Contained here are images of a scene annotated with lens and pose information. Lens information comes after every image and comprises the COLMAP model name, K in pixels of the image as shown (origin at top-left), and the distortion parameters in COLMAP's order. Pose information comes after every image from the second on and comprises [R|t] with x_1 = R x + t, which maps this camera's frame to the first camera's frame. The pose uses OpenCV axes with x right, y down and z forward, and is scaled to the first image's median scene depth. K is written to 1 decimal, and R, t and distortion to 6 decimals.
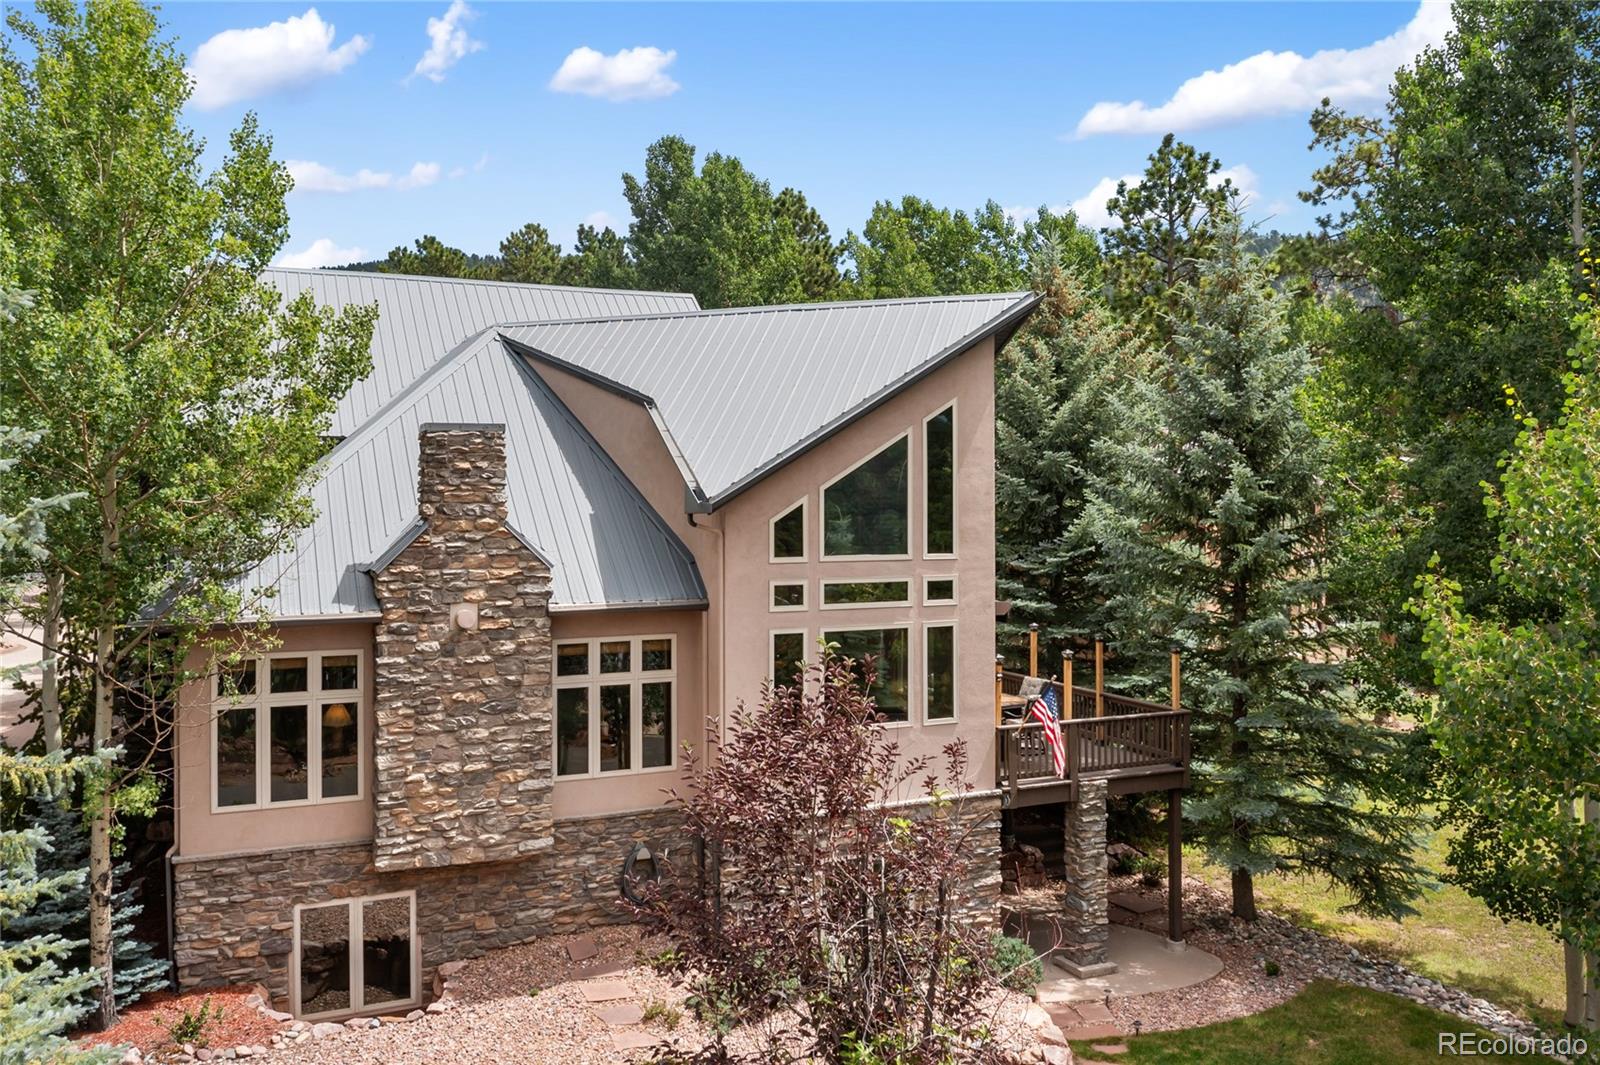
lens RADIAL K [[1280.5, 0, 795.5], [0, 1280.5, 523.6], [0, 0, 1]] dist [-0.029904, 0.015599]
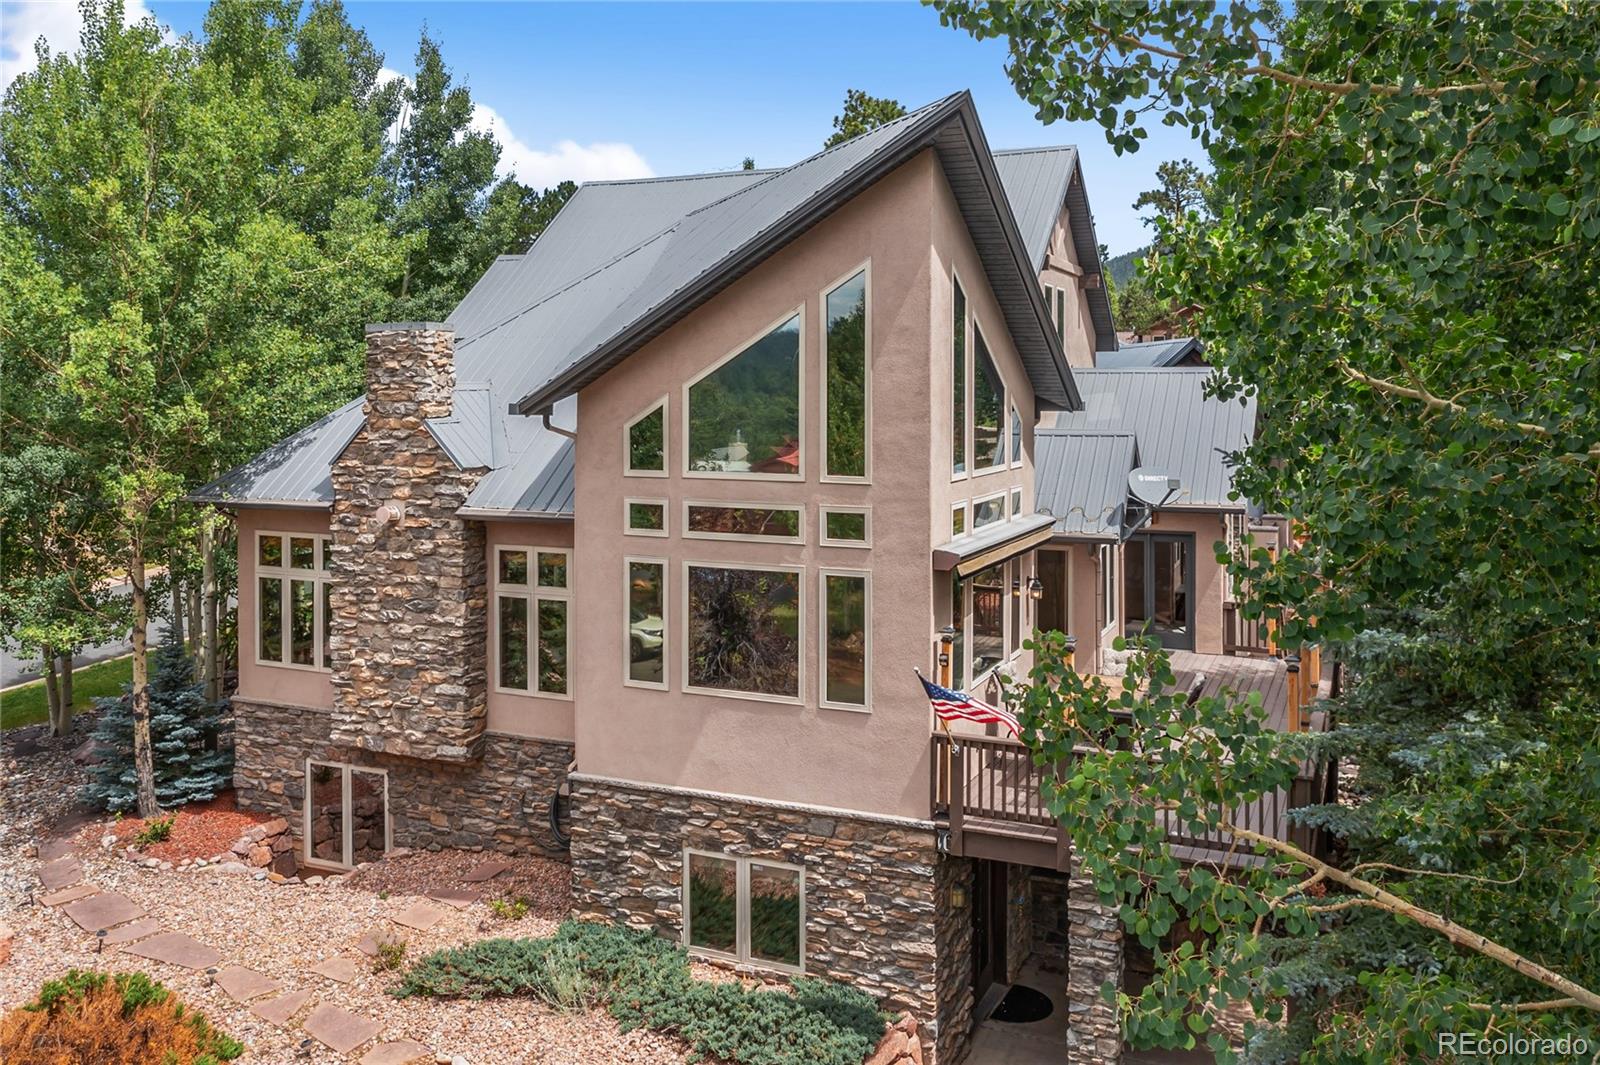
lens RADIAL K [[1280.5, 0, 802.2], [0, 1280.5, 423.1], [0, 0, 1]] dist [-0.029904, 0.015599]
pose [[0.670328, 0.019885, -0.741799, 0.708823], [-0.018587, 0.999777, 0.010005, -0.014891], [0.741832, 0.007081, 0.670548, 0.552874]]
